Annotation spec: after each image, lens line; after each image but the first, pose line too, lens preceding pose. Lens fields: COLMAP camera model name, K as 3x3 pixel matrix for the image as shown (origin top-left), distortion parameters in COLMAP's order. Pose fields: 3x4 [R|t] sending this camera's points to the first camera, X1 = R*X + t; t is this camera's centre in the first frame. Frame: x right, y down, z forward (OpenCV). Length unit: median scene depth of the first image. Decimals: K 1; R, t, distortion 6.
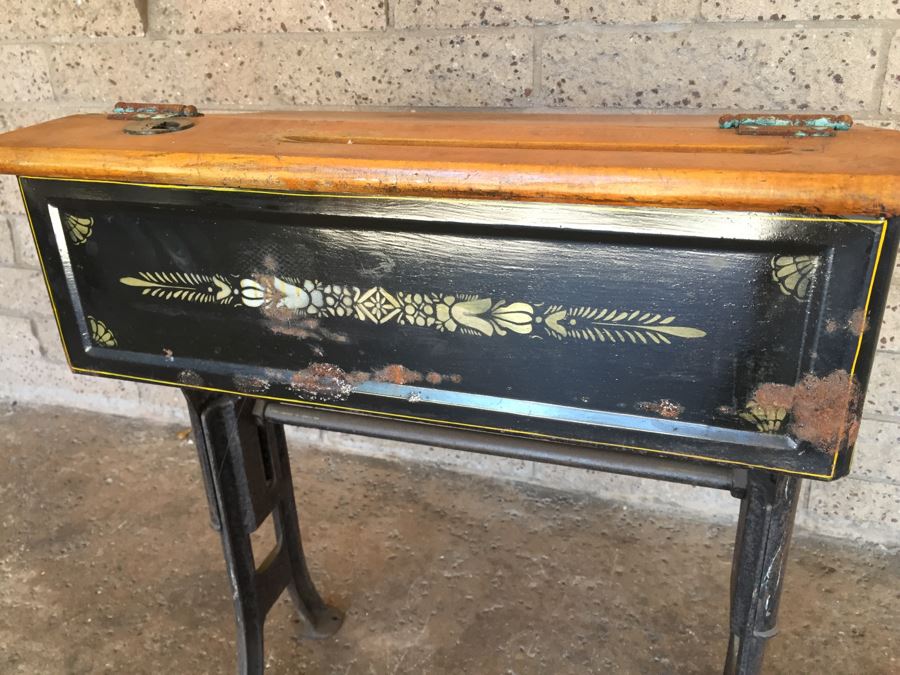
lens RADIAL K [[775.7, 0, 447.7], [0, 775.7, 335.4], [0, 0, 1]] dist [0.095431, -0.147477]
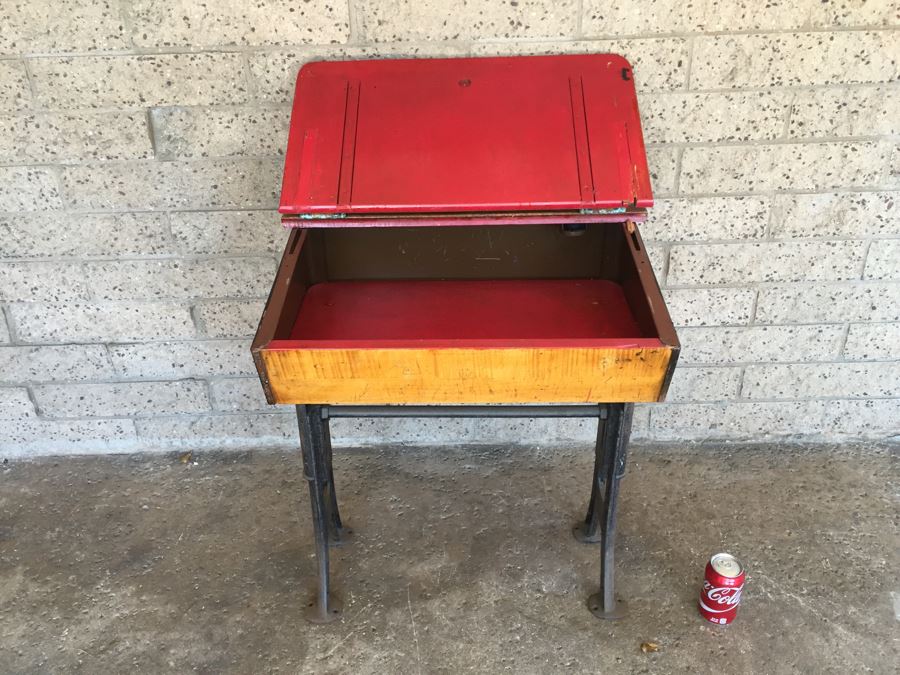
lens RADIAL K [[775.7, 0, 445.8], [0, 775.7, 338.3], [0, 0, 1]] dist [0.095431, -0.147477]
pose [[0.944176, -0.150447, 0.293083, -0.364599], [0.130544, 0.987667, 0.086443, -0.145711], [-0.302473, -0.043357, 0.952171, -0.367816]]
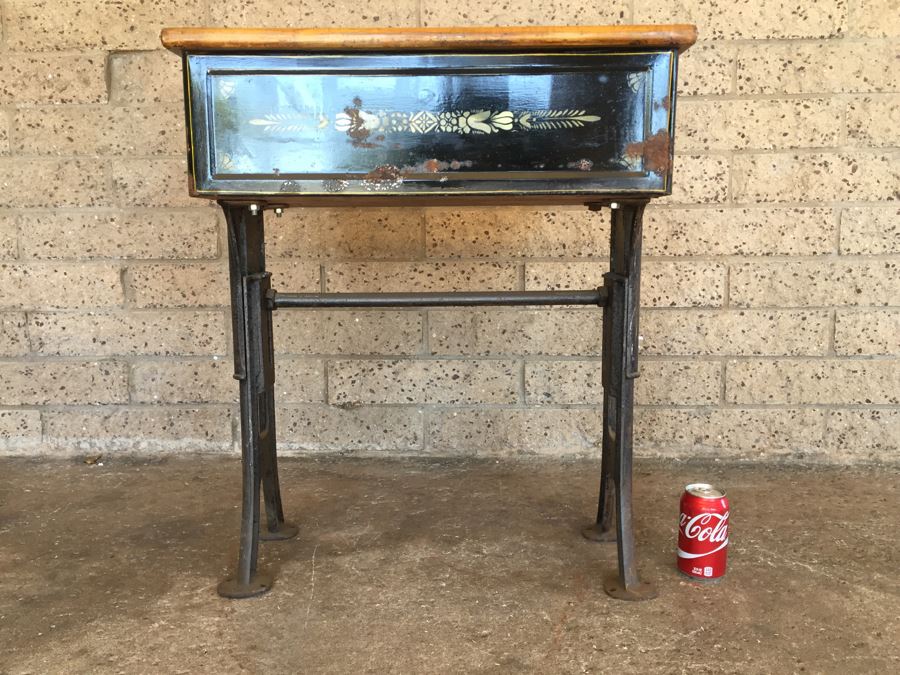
lens RADIAL K [[775.7, 0, 447.9], [0, 775.7, 338.6], [0, 0, 1]] dist [0.095431, -0.147477]
pose [[0.953460, -0.006128, 0.301458, -0.250960], [0.096215, 0.953709, -0.284924, 0.411107], [-0.285757, 0.300669, 0.909913, -0.212010]]
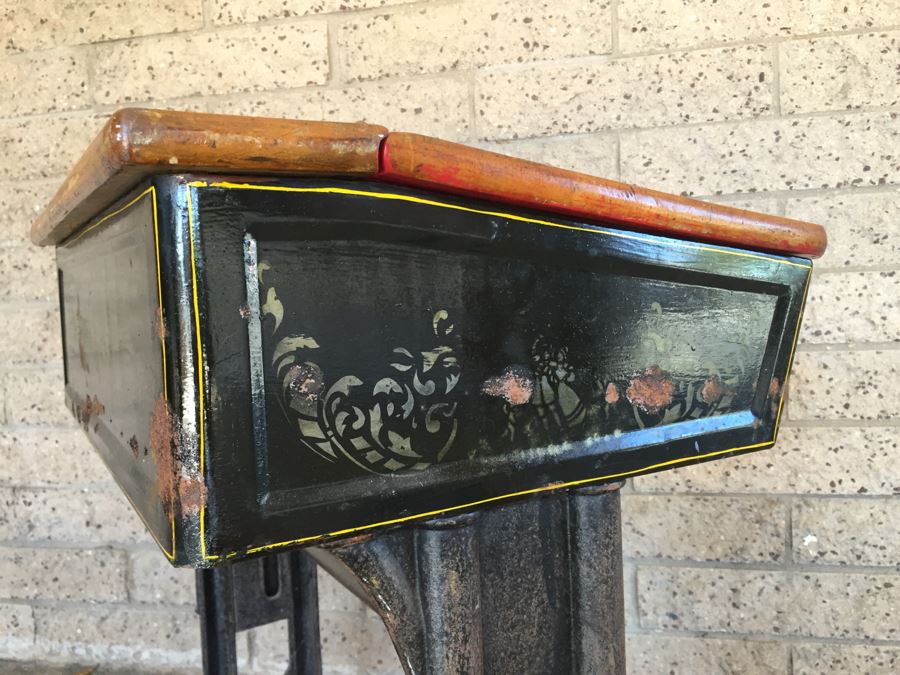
lens RADIAL K [[775.7, 0, 446.7], [0, 775.7, 343.6], [0, 0, 1]] dist [0.095431, -0.147477]
pose [[0.992202, -0.008881, 0.124324, -0.061371], [0.053617, 0.930866, -0.361405, 0.156673], [-0.112520, 0.365253, 0.924083, 0.037713]]
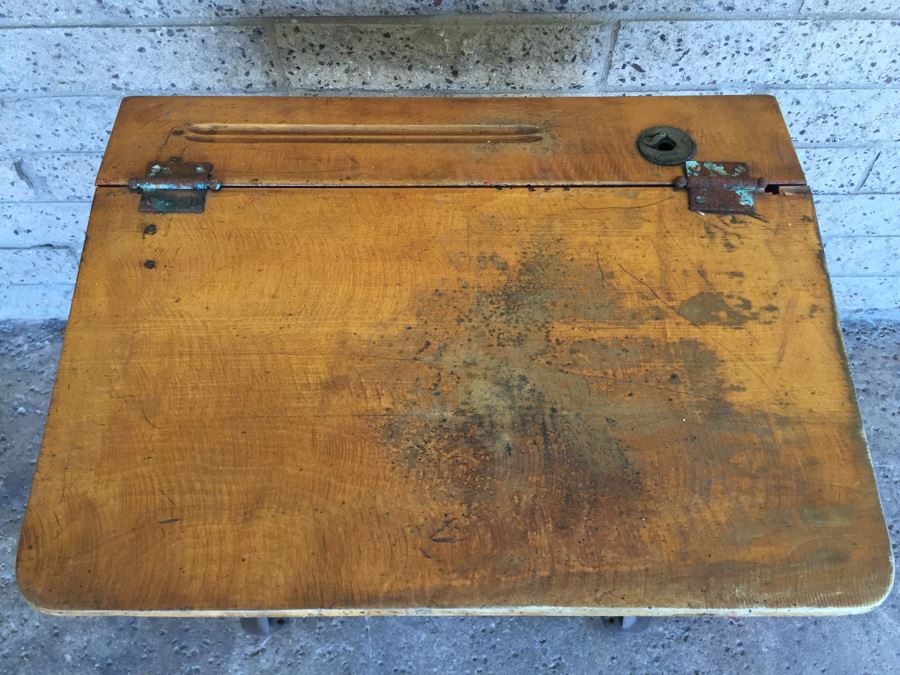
lens RADIAL K [[775.7, 0, 447.7], [0, 775.7, 339.0], [0, 0, 1]] dist [0.095431, -0.147477]
pose [[0.941242, -0.260733, 0.214668, -0.148233], [0.113256, 0.842483, 0.526683, -0.398311], [-0.318177, -0.471424, 0.822510, 0.101536]]
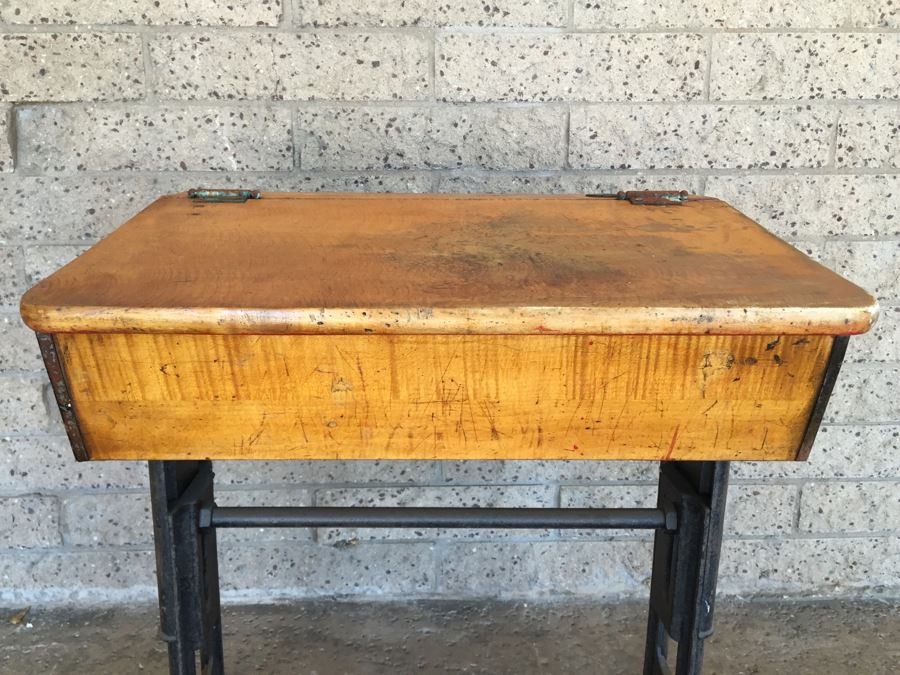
lens RADIAL K [[775.7, 0, 446.7], [0, 775.7, 332.7], [0, 0, 1]] dist [0.095431, -0.147477]
pose [[0.931565, -0.042254, 0.361112, -0.254665], [0.119296, 0.973759, -0.193809, 0.058537], [-0.343447, 0.223625, 0.912160, -0.007485]]
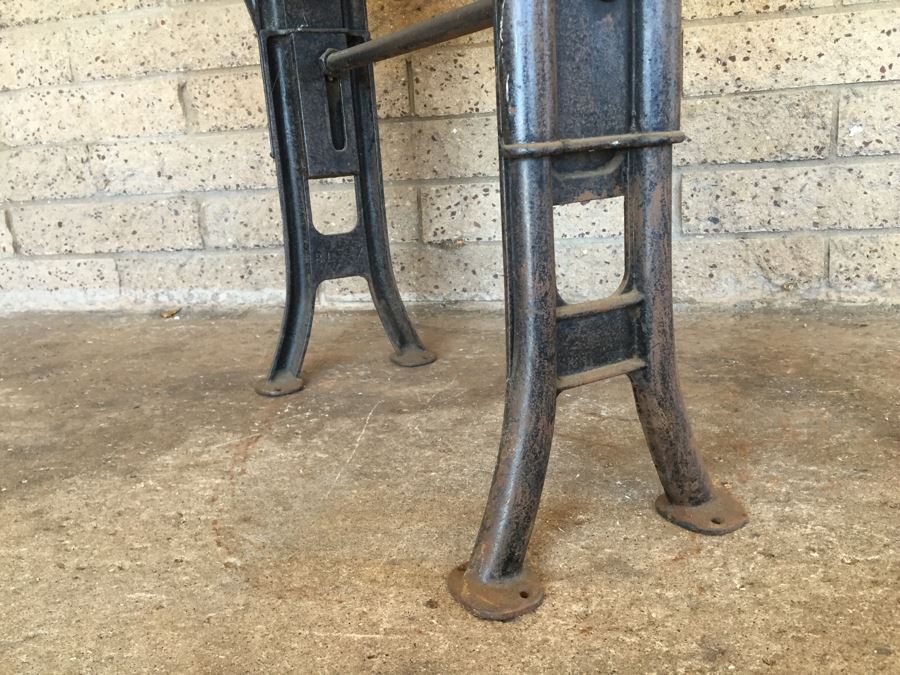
lens RADIAL K [[775.7, 0, 444.9], [0, 775.7, 340.3], [0, 0, 1]] dist [0.095431, -0.147477]
pose [[0.996746, -0.042348, 0.068588, -0.091265], [0.054442, 0.981155, -0.185395, 0.449408], [-0.059444, 0.188525, 0.980268, 0.078436]]
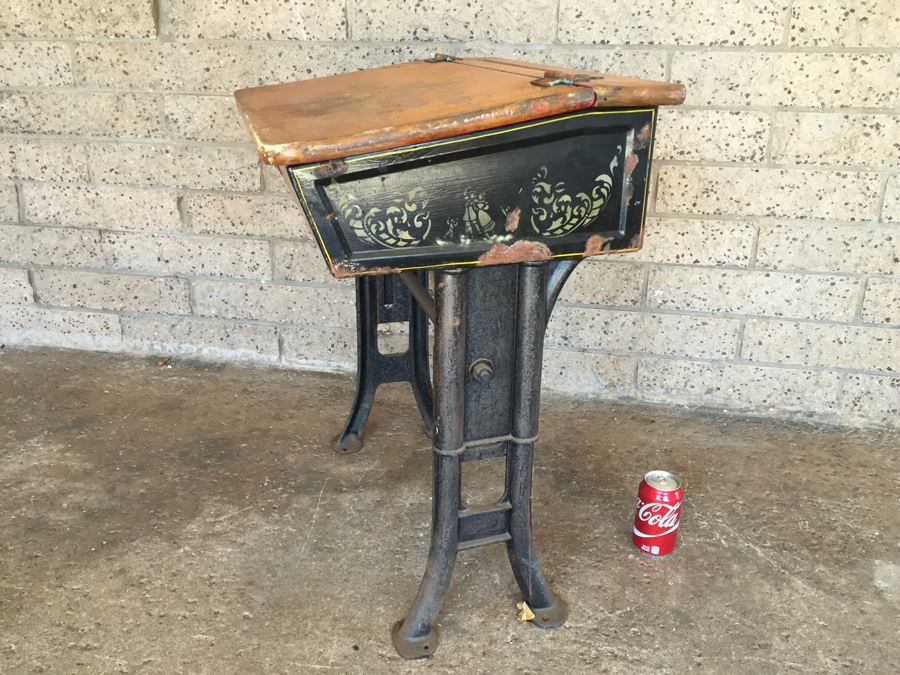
lens RADIAL K [[775.7, 0, 446.0], [0, 775.7, 339.0], [0, 0, 1]] dist [0.095431, -0.147477]
pose [[0.988266, -0.003322, 0.152704, -0.107890], [0.013054, 0.997942, -0.062777, 0.222570], [-0.152181, 0.064034, 0.986276, -0.365381]]
